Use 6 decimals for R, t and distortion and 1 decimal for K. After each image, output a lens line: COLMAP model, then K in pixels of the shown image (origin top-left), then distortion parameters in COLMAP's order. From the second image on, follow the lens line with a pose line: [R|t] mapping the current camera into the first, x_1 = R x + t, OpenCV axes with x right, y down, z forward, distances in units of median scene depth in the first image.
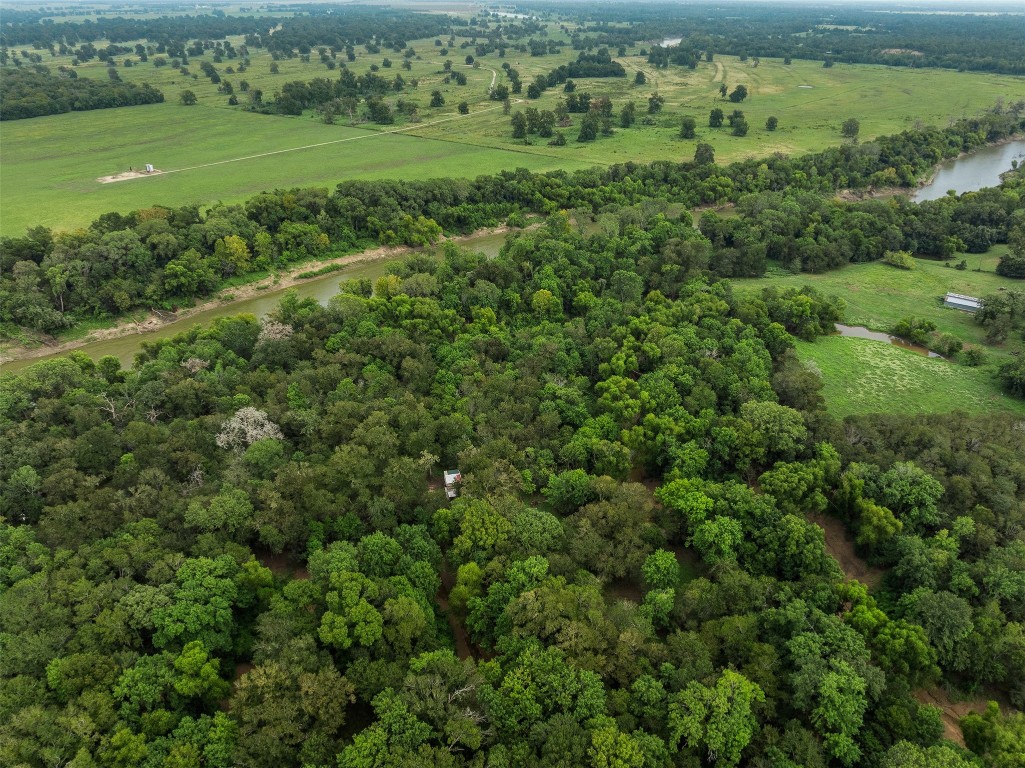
lens RADIAL K [[710.1, 0, 512.5], [0, 710.1, 384.0], [0, 0, 1]] dist [-0.042562, 0.004462]
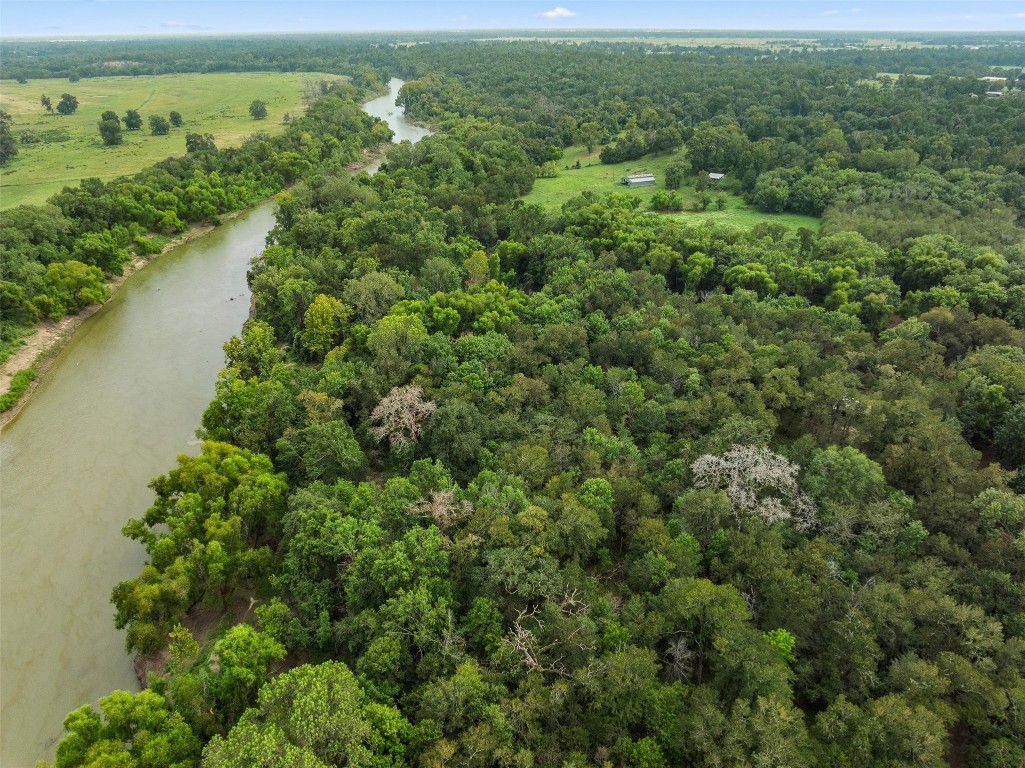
lens RADIAL K [[717.5, 0, 512.5], [0, 717.5, 384.0], [0, 0, 1]] dist [-0.066896, 0.040884]
pose [[0.492475, -0.394670, 0.775696, -0.423004], [0.426336, 0.886408, 0.180327, -0.089091], [-0.758753, 0.241901, 0.604796, 0.370697]]
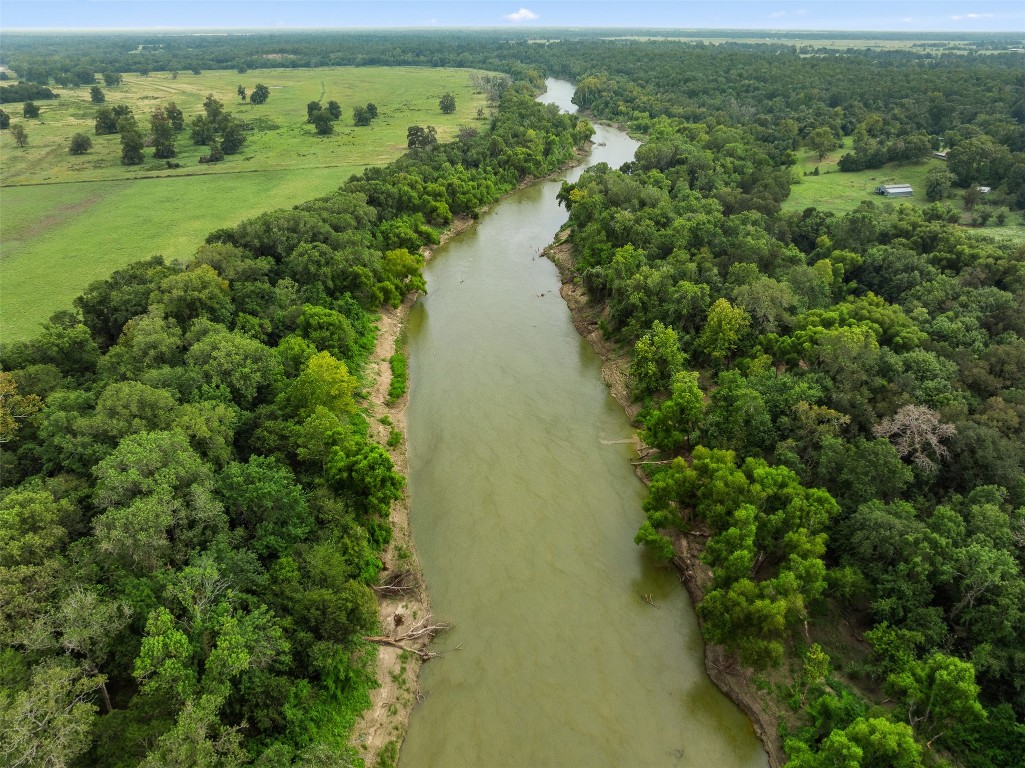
lens RADIAL K [[715.0, 0, 518.5], [0, 715.0, 382.8], [0, 0, 1]] dist [-0.040402, 0.001327]
pose [[0.604834, -0.359339, 0.710670, -0.514417], [0.386286, 0.912773, 0.132771, -0.166065], [-0.696390, 0.194217, 0.690884, 0.508573]]
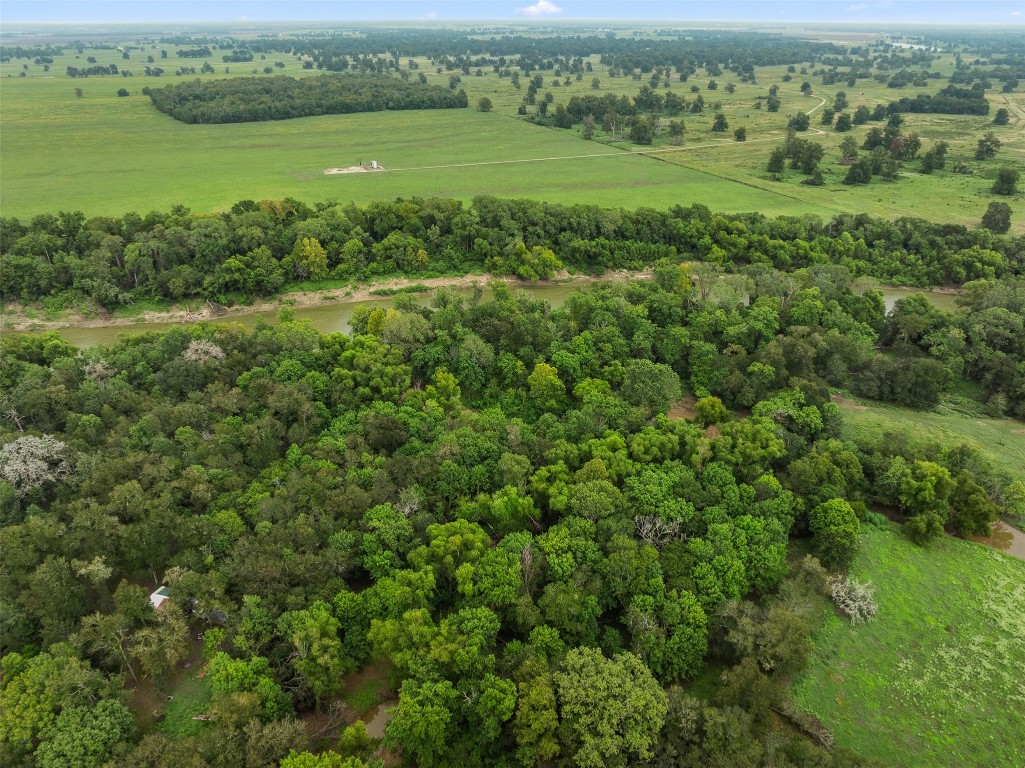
lens RADIAL K [[710.1, 0, 512.5], [0, 710.1, 384.0], [0, 0, 1]] dist [-0.042562, 0.004462]
pose [[0.885150, 0.213130, -0.413625, 0.220439], [-0.225232, 0.974101, 0.019938, -0.081442], [0.407162, 0.075513, 0.910229, 0.215580]]
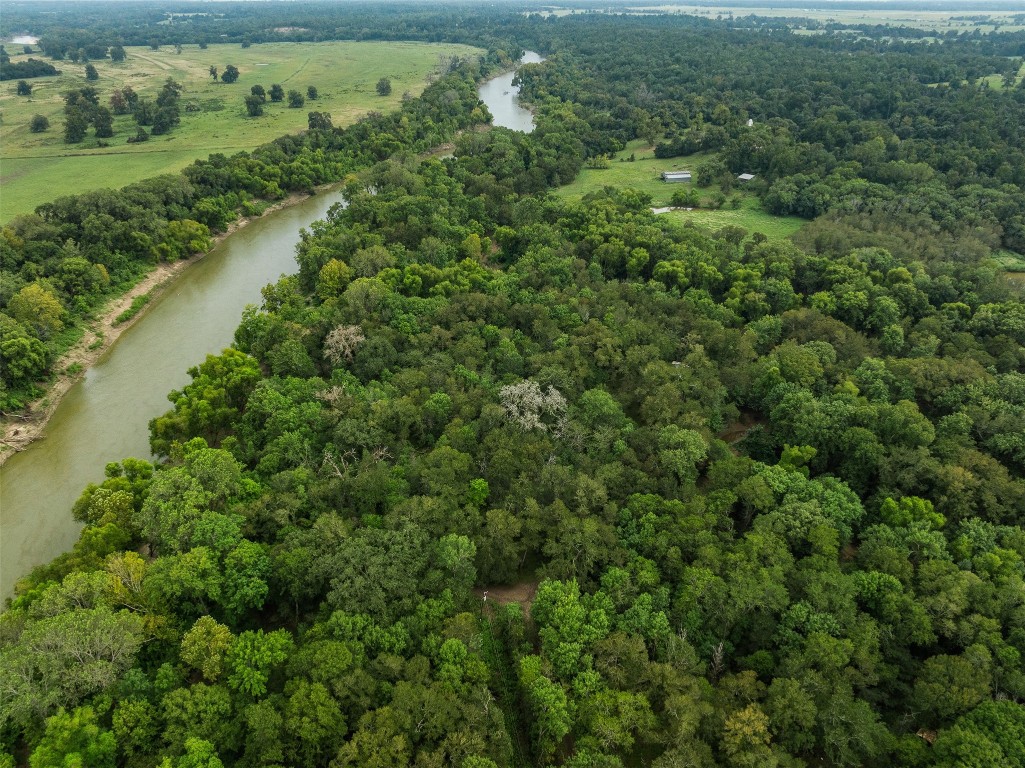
lens RADIAL K [[729.2, 0, 513.5], [0, 729.2, 373.6], [0, 0, 1]] dist [-0.061296, 0.033933]
pose [[0.664582, -0.351218, 0.659527, -0.461999], [0.359962, 0.923961, 0.129317, -0.043705], [-0.654796, 0.151463, 0.740473, 0.165939]]
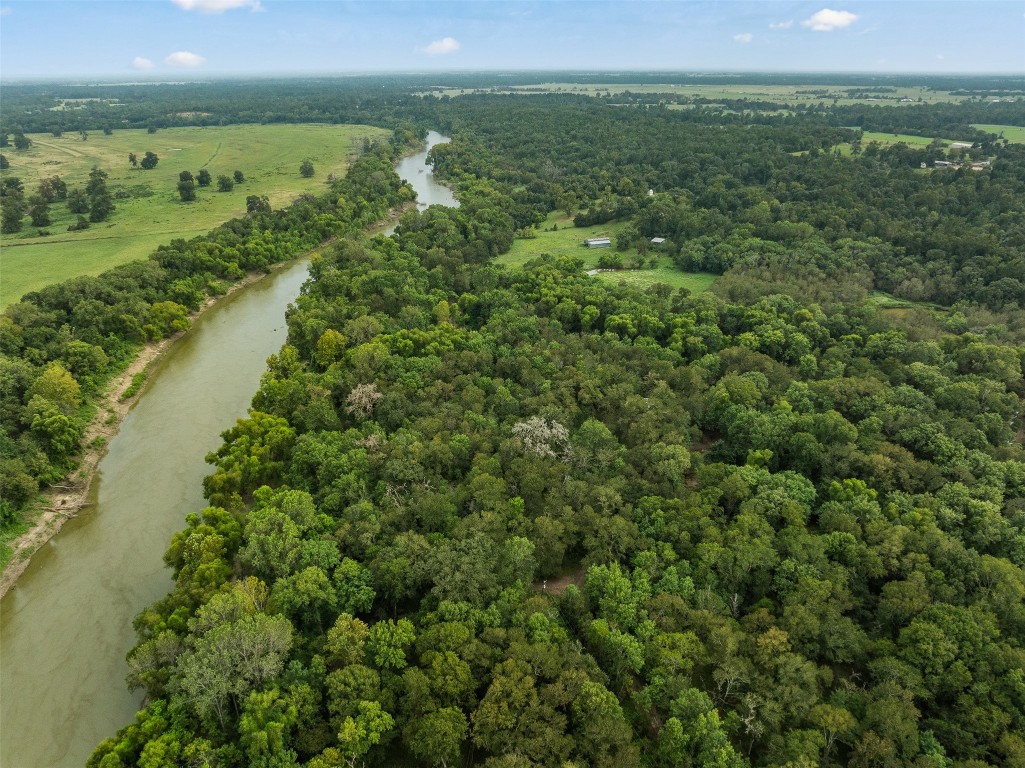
lens RADIAL K [[710.1, 0, 512.5], [0, 710.1, 384.0], [0, 0, 1]] dist [-0.042562, 0.004462]
pose [[0.547005, -0.344432, 0.762989, -0.560627], [0.409112, 0.905169, 0.115314, -0.067818], [-0.730352, 0.249070, 0.636043, 0.163059]]
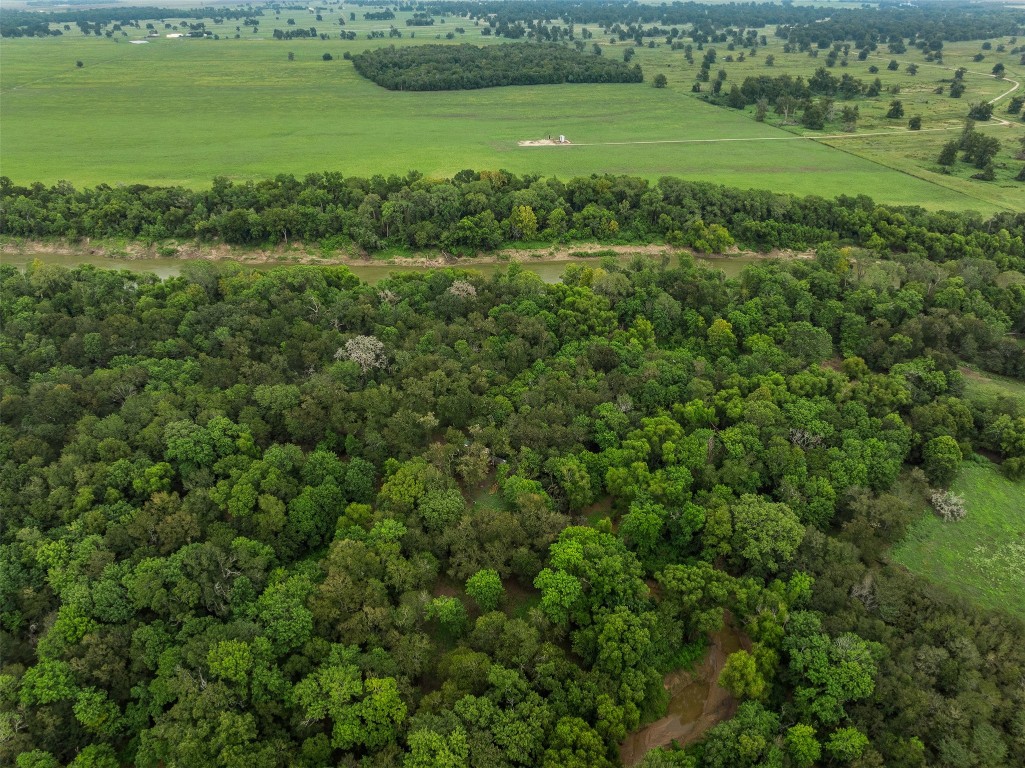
lens RADIAL K [[697.9, 0, 522.9], [0, 697.9, 381.7], [0, 0, 1]] dist [-0.041653, 0.002717]
pose [[0.774188, 0.316486, -0.548151, 0.252965], [-0.306750, 0.945125, 0.112446, -0.052871], [0.553659, 0.081091, 0.828786, 0.063142]]
